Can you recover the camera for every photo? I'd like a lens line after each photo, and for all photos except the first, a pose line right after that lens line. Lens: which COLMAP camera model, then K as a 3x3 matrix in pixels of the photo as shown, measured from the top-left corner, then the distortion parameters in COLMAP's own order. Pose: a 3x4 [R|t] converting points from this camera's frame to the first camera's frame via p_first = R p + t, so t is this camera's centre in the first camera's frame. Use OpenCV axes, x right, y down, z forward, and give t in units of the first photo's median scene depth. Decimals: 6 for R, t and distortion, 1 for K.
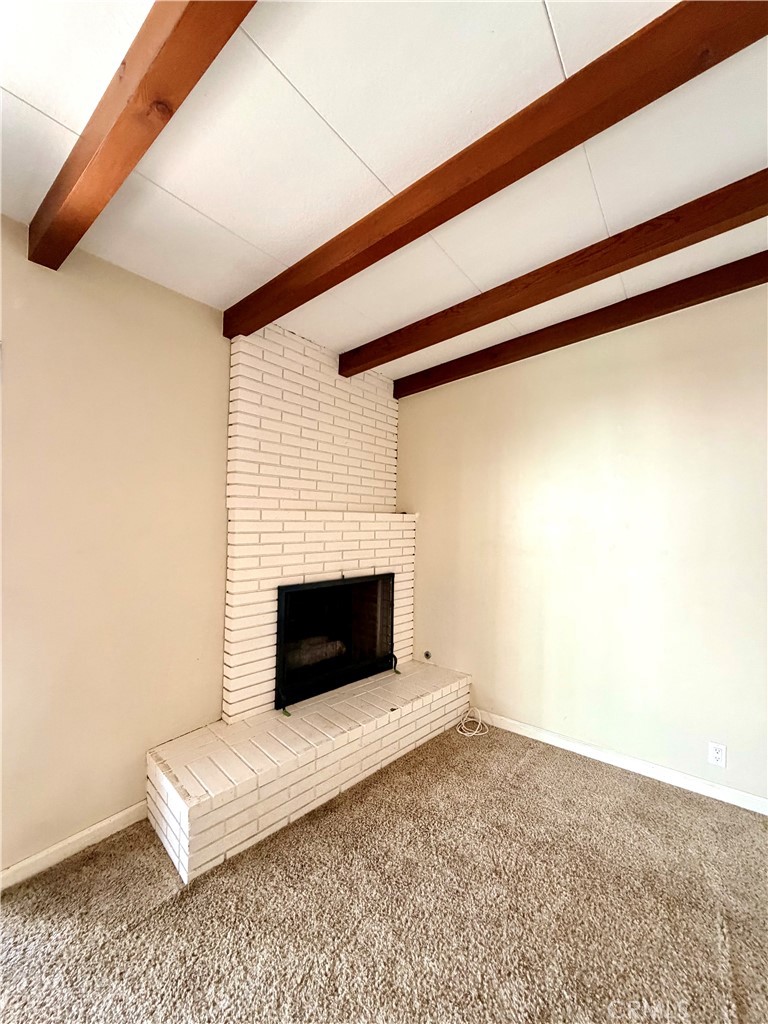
lens RADIAL K [[407.9, 0, 385.0], [0, 407.9, 507.2], [0, 0, 1]] dist [0.000035, -0.000046]
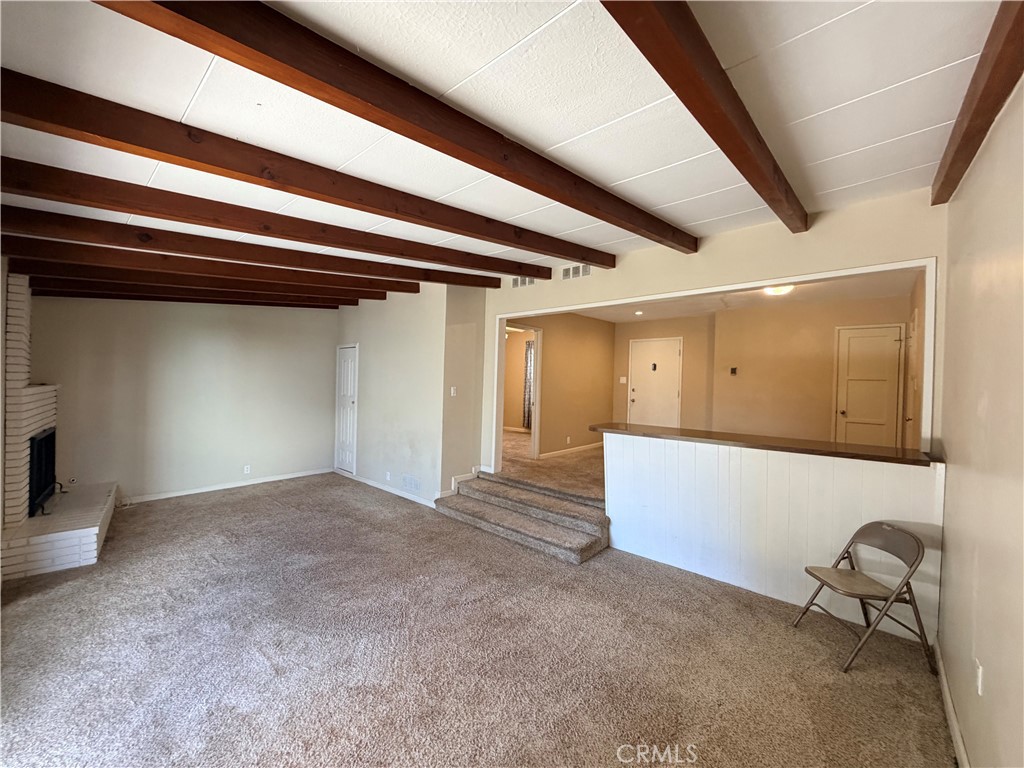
lens RADIAL K [[407.9, 0, 511.0], [0, 407.9, 385.0], [0, 0, 1]] dist [0.000035, -0.000046]
pose [[0.073368, -0.028924, 0.996885, -1.572281], [-0.041406, 0.998629, 0.032022, -0.120749], [-0.996445, -0.043626, 0.072070, -0.848904]]
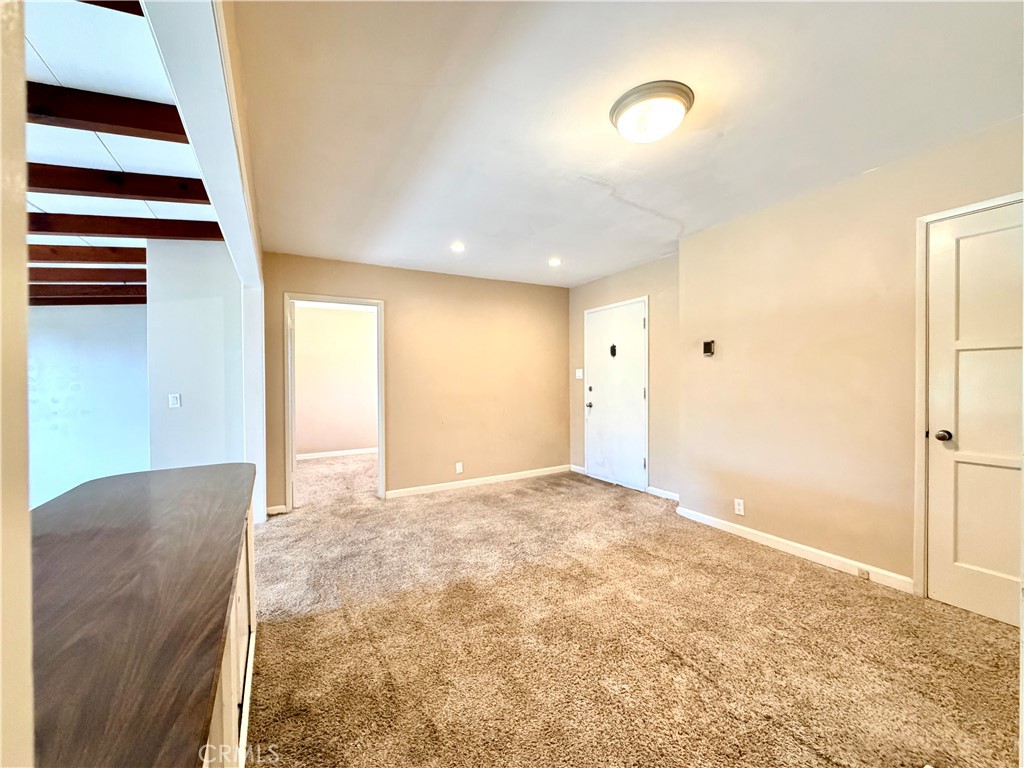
lens RADIAL K [[407.9, 0, 508.8], [0, 407.9, 383.9], [0, 0, 1]] dist [0.000035, -0.000046]
pose [[0.396054, -0.032309, 0.917659, -0.362769], [0.001815, 0.999406, 0.034403, -0.114692], [-0.918226, -0.011960, 0.395877, -2.001509]]
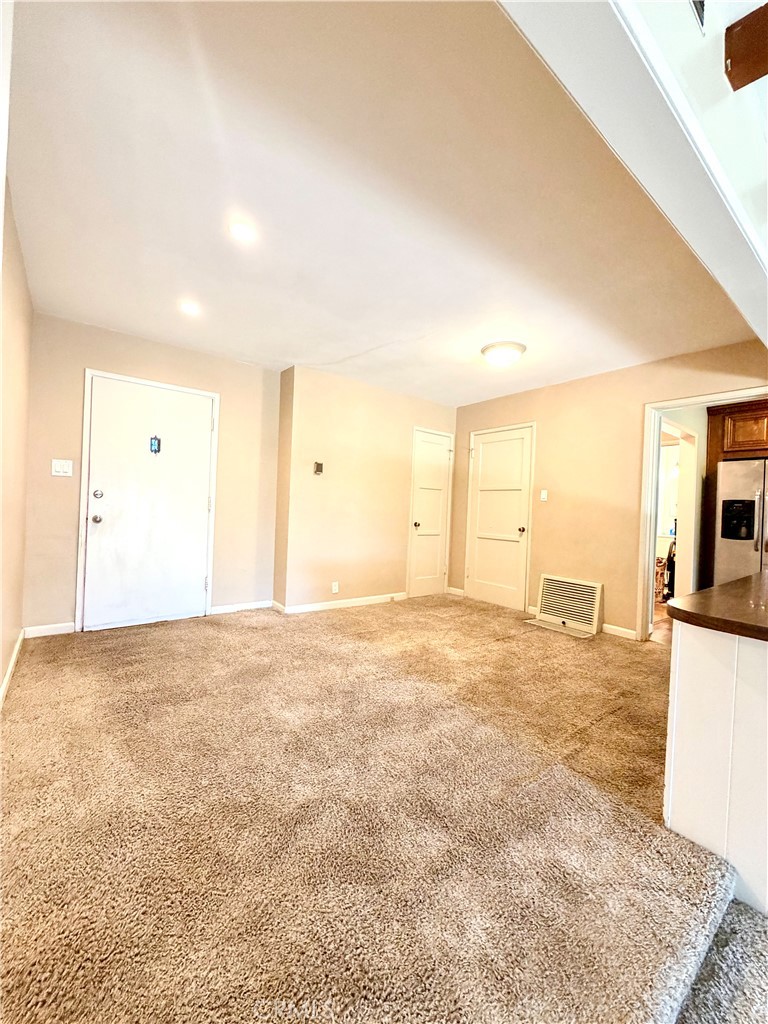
lens RADIAL K [[407.9, 0, 385.3], [0, 407.9, 507.7], [0, 0, 1]] dist [0.000035, -0.000046]
pose [[-0.964766, -0.066332, 0.254612, 0.432441], [-0.070417, 0.997493, -0.006951, -0.032639], [-0.253513, -0.024635, -0.967018, -0.540584]]
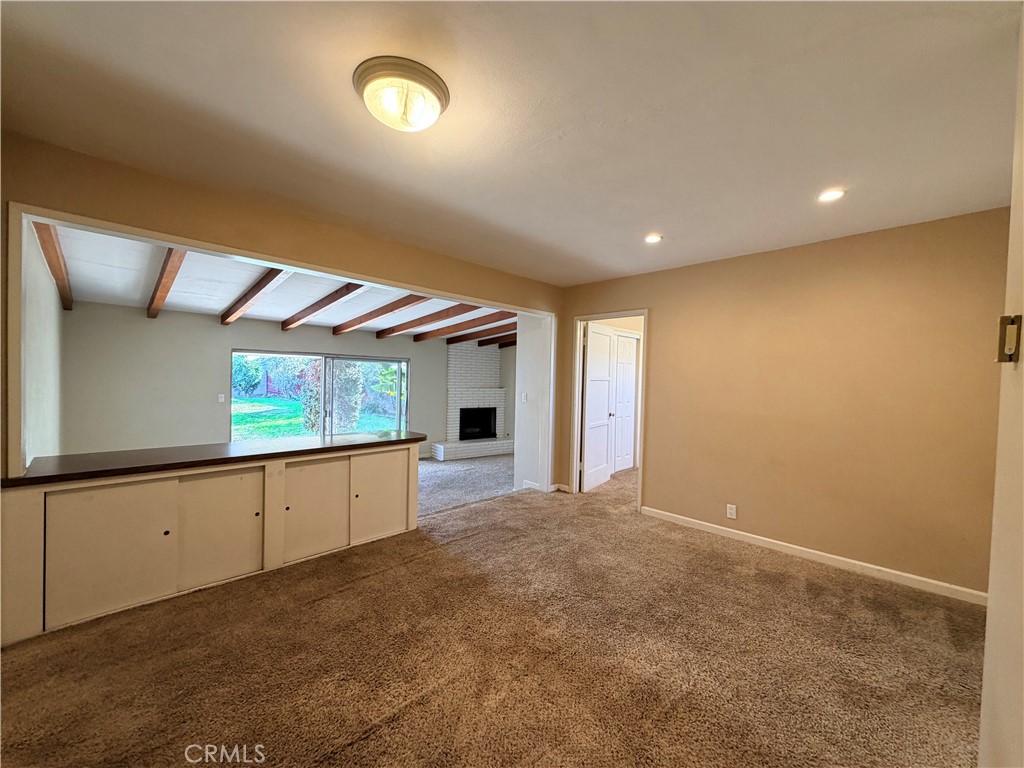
lens RADIAL K [[407.9, 0, 508.2], [0, 407.9, 385.4], [0, 0, 1]] dist [0.000035, -0.000046]
pose [[0.989939, 0.007605, -0.141287, 0.679745], [-0.002179, 0.999256, 0.038517, -0.156415], [0.141475, -0.037822, 0.989219, -2.550459]]
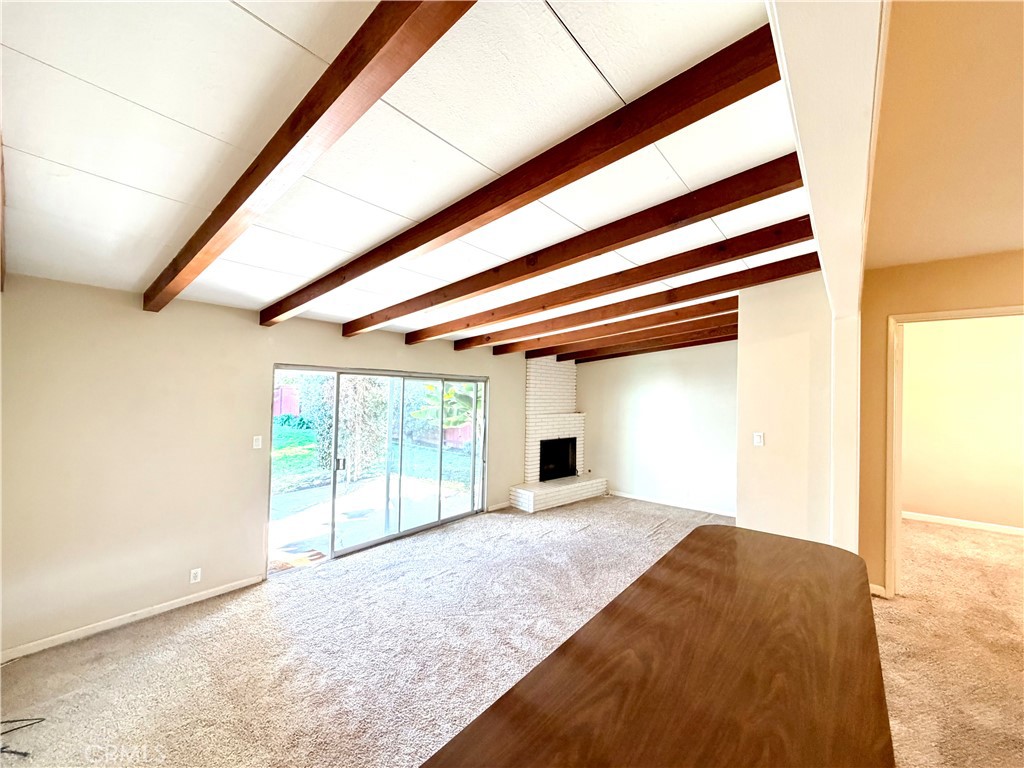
lens RADIAL K [[407.9, 0, 506.7], [0, 407.9, 389.6], [0, 0, 1]] dist [0.000035, -0.000046]
pose [[0.998728, 0.000911, -0.050421, -0.343232], [-0.000290, 0.999924, 0.012318, -0.199675], [0.050428, -0.012288, 0.998652, -1.864928]]
